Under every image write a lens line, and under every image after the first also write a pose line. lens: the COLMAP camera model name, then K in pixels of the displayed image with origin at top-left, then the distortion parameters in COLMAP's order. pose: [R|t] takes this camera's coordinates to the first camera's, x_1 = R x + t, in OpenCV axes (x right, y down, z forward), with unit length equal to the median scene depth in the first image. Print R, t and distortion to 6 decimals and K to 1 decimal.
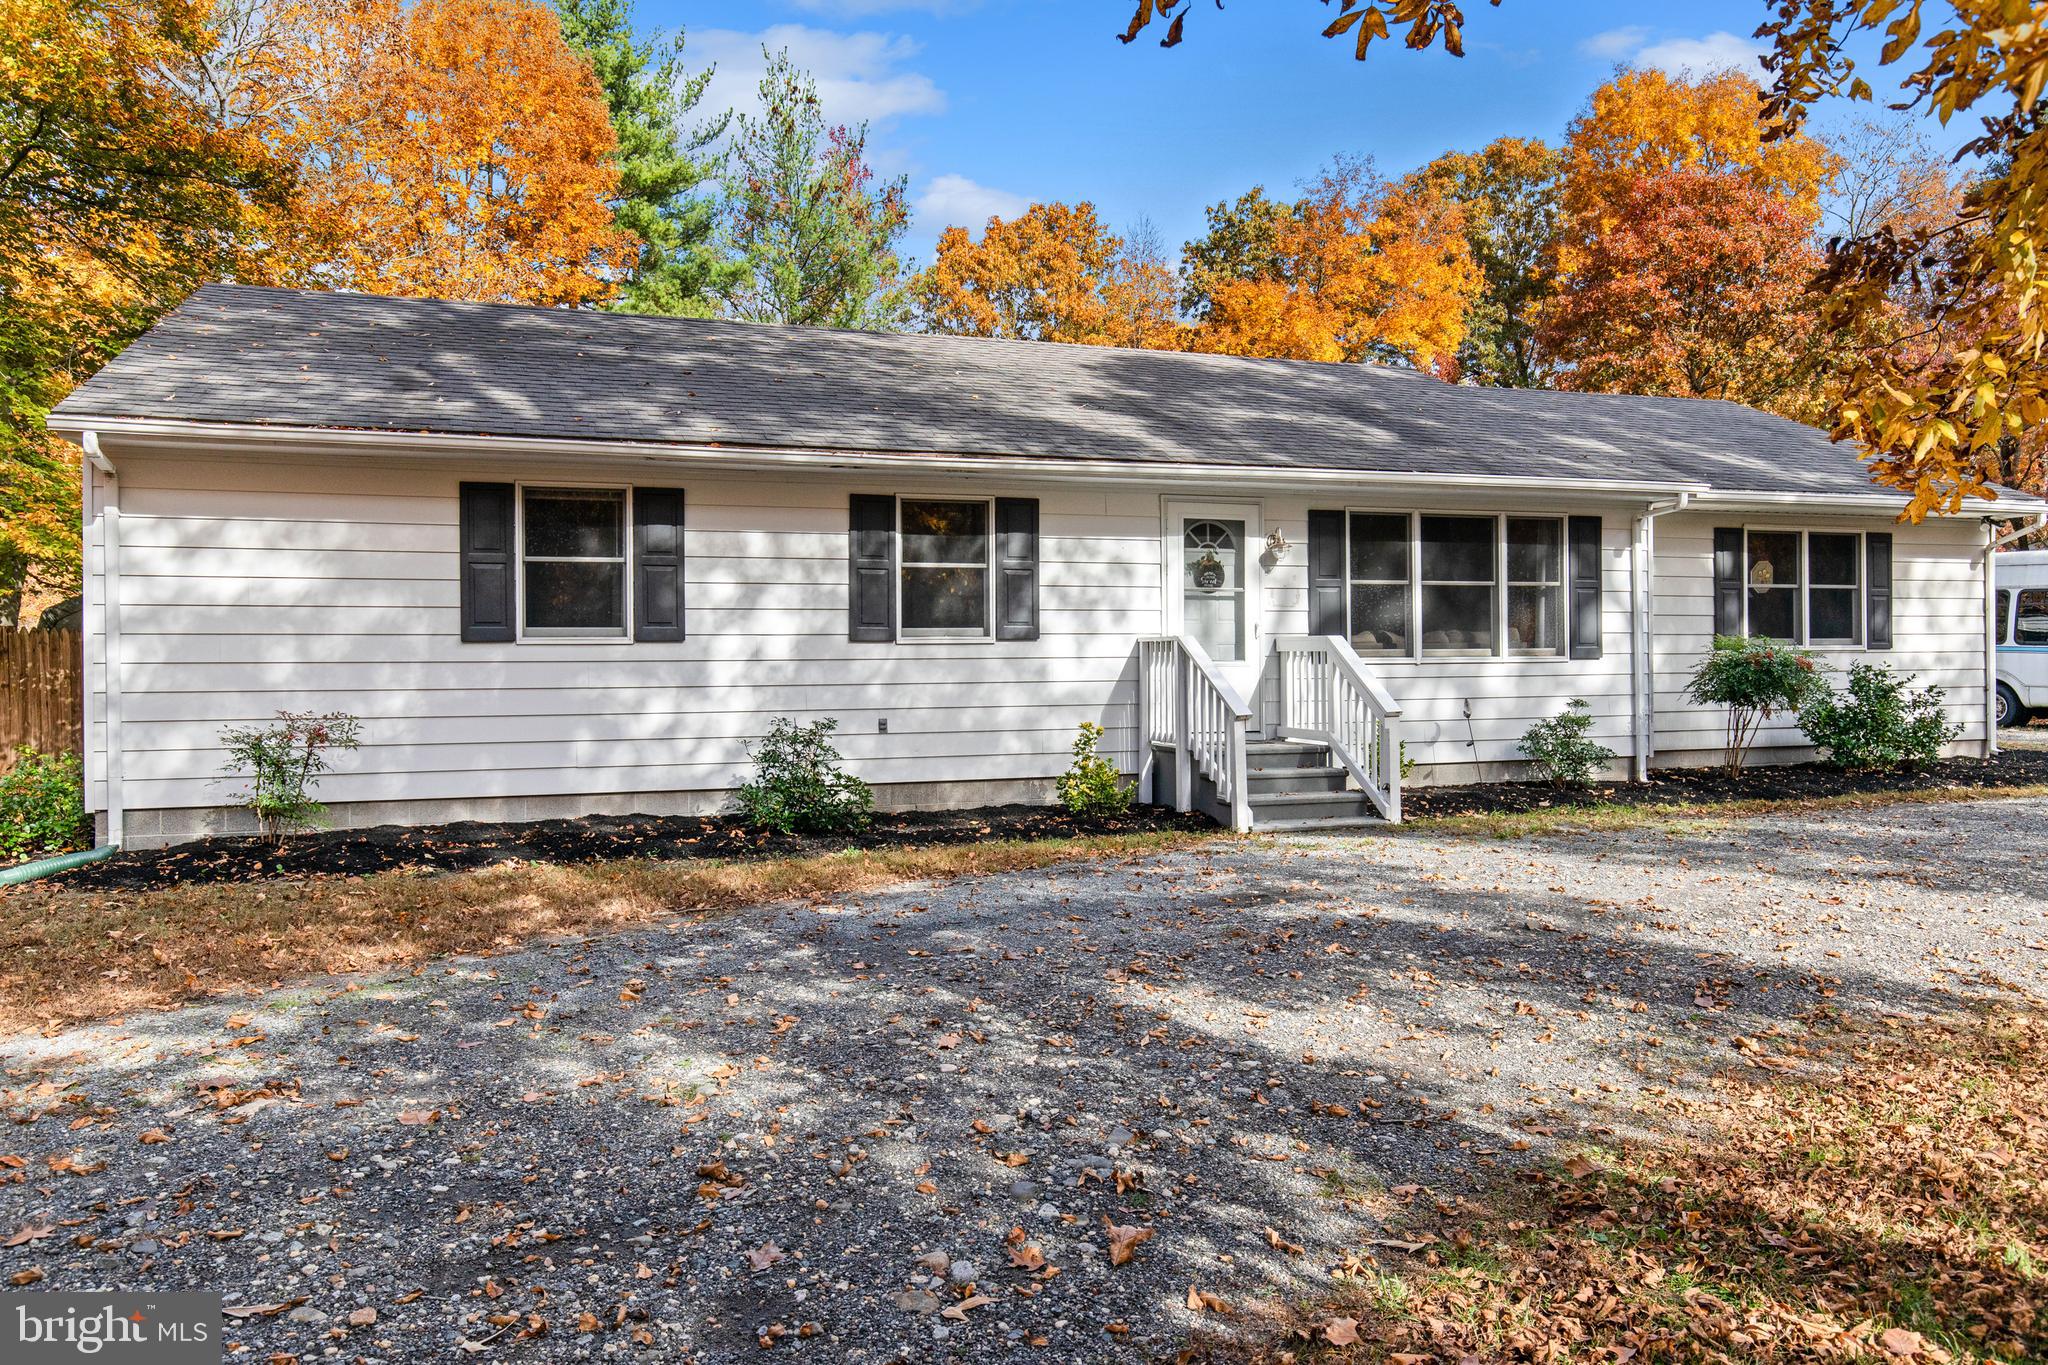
lens RADIAL K [[1396.4, 0, 1021.5], [0, 1396.4, 628.7], [0, 0, 1]] dist [0.005195, 0.001804]
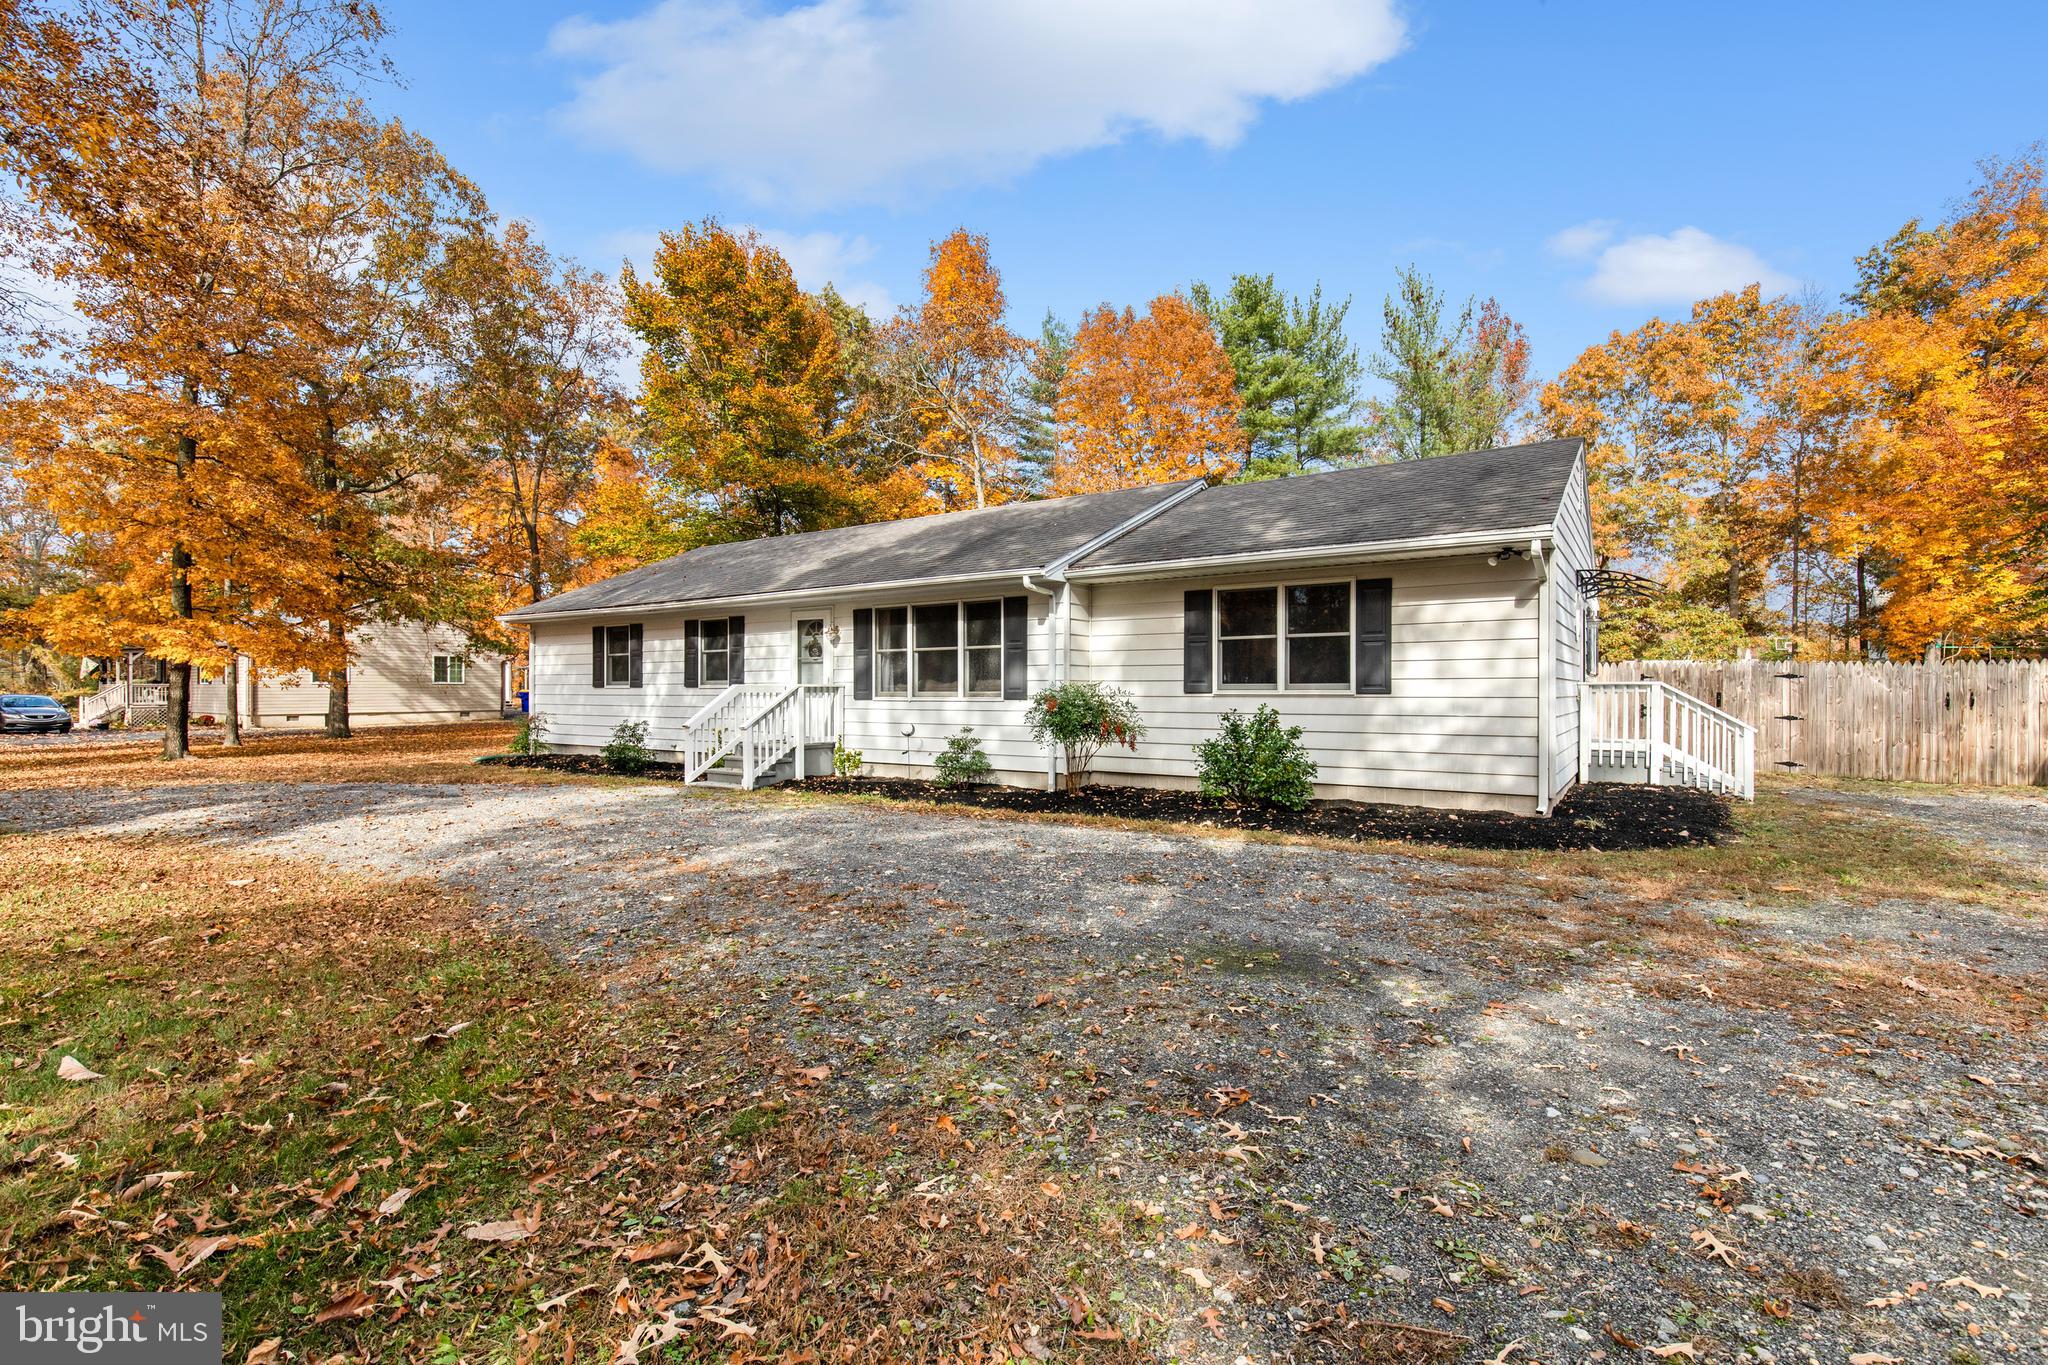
lens RADIAL K [[920.3, 0, 1035.1], [0, 920.3, 684.0], [0, 0, 1]] dist [0.008045, -0.003629]
pose [[0.611821, -0.003243, -0.790990, 1.239333], [0.008444, 0.999961, 0.002432, 0.004560], [0.790951, -0.008167, 0.611825, 0.499189]]
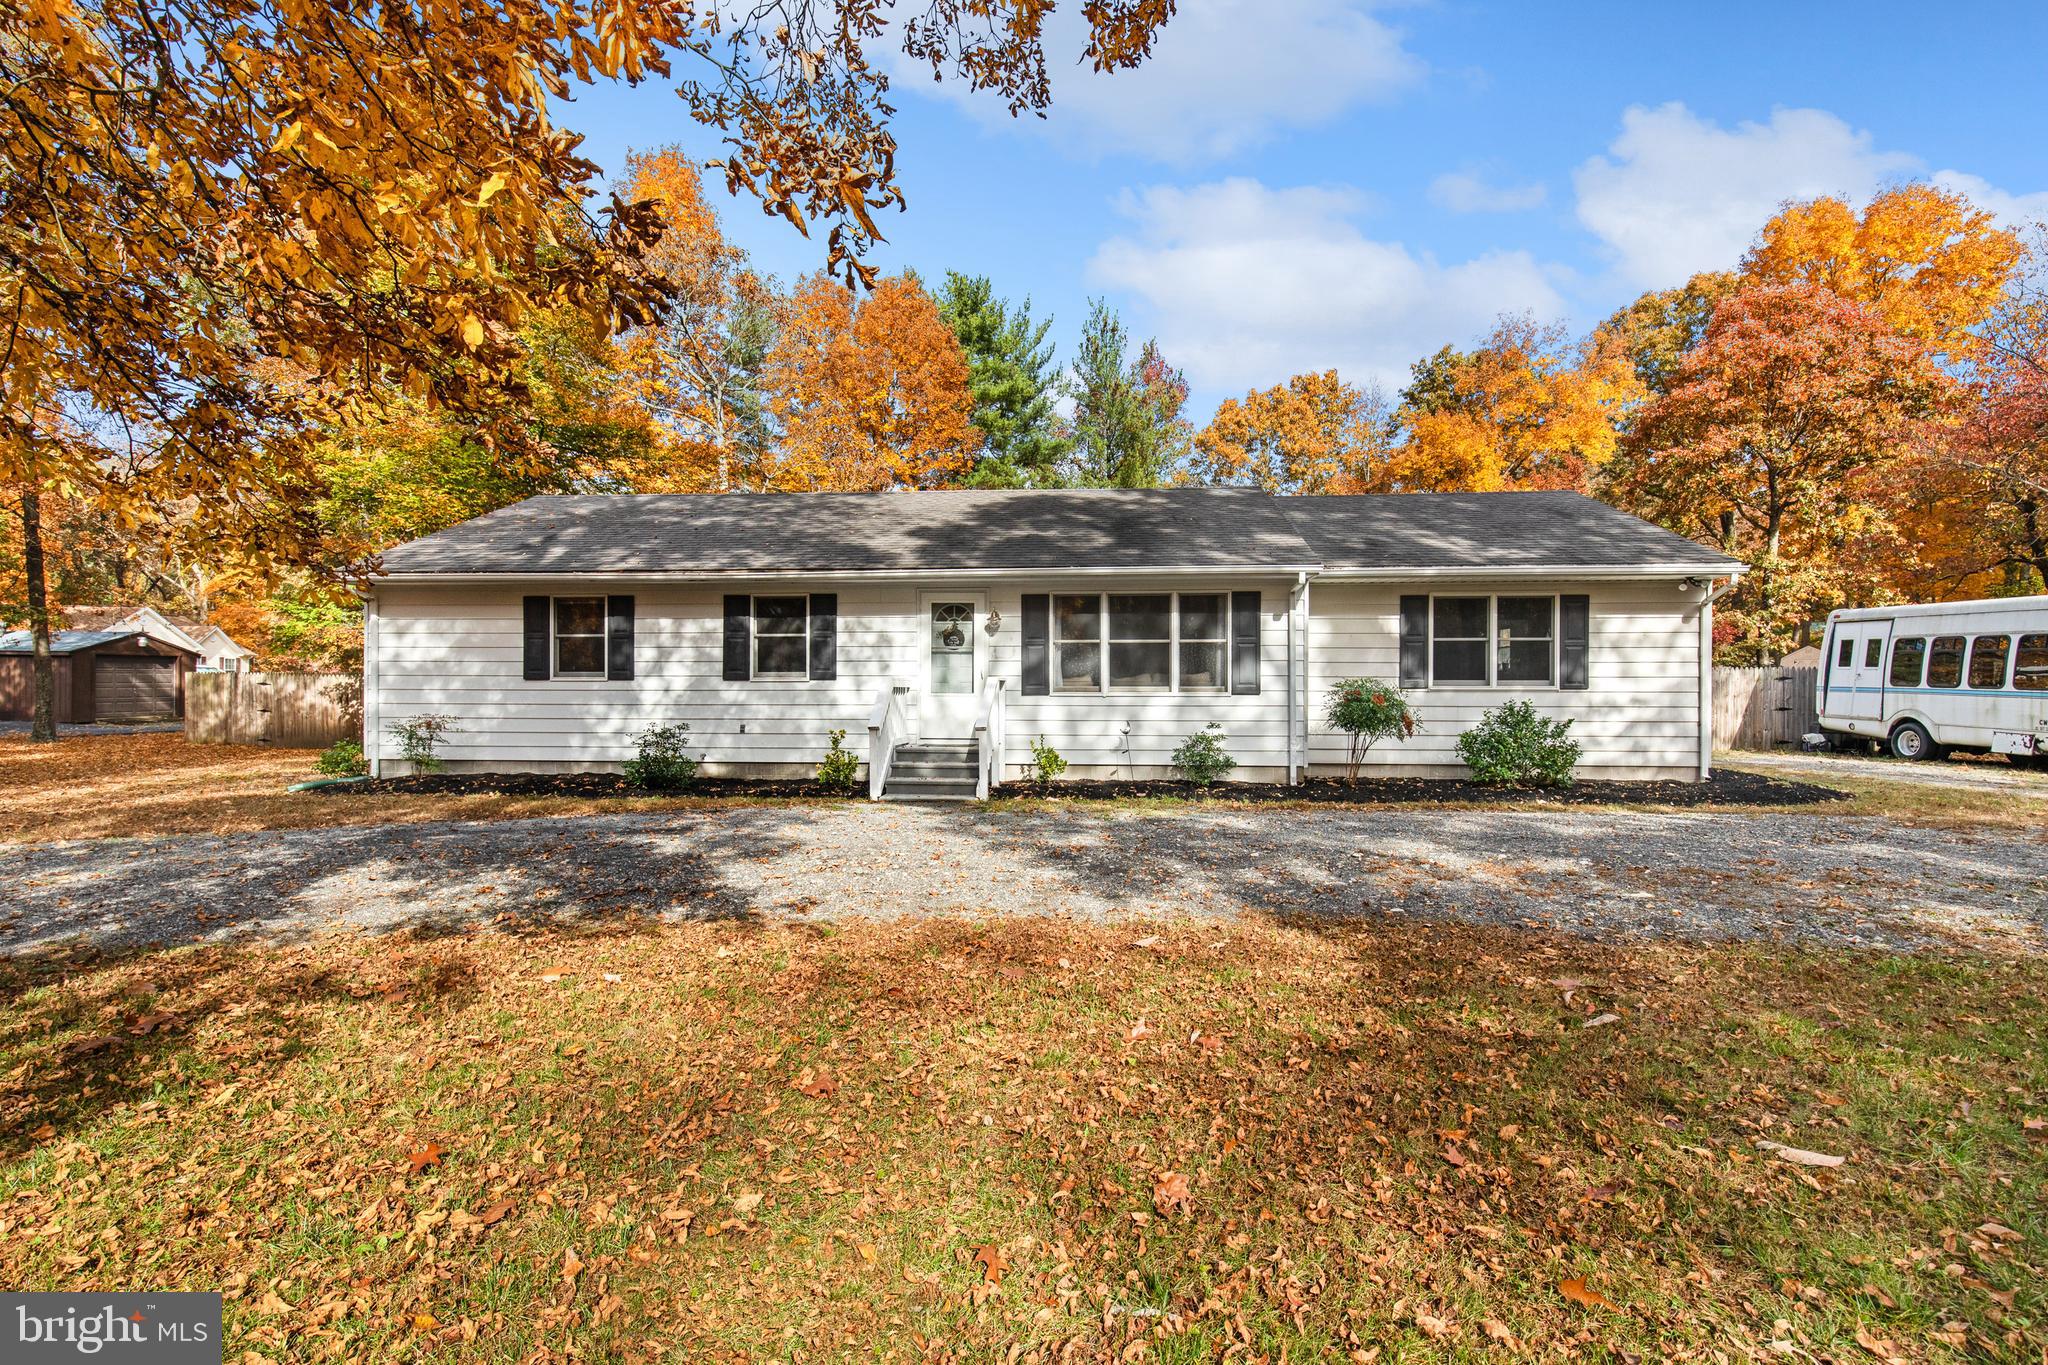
lens RADIAL K [[920.3, 0, 1035.1], [0, 920.3, 684.0], [0, 0, 1]] dist [0.008045, -0.003629]
pose [[0.921387, 0.005411, -0.388609, 0.616026], [0.000157, 0.999898, 0.014295, -0.002345], [0.388647, -0.013233, 0.921292, 0.089502]]
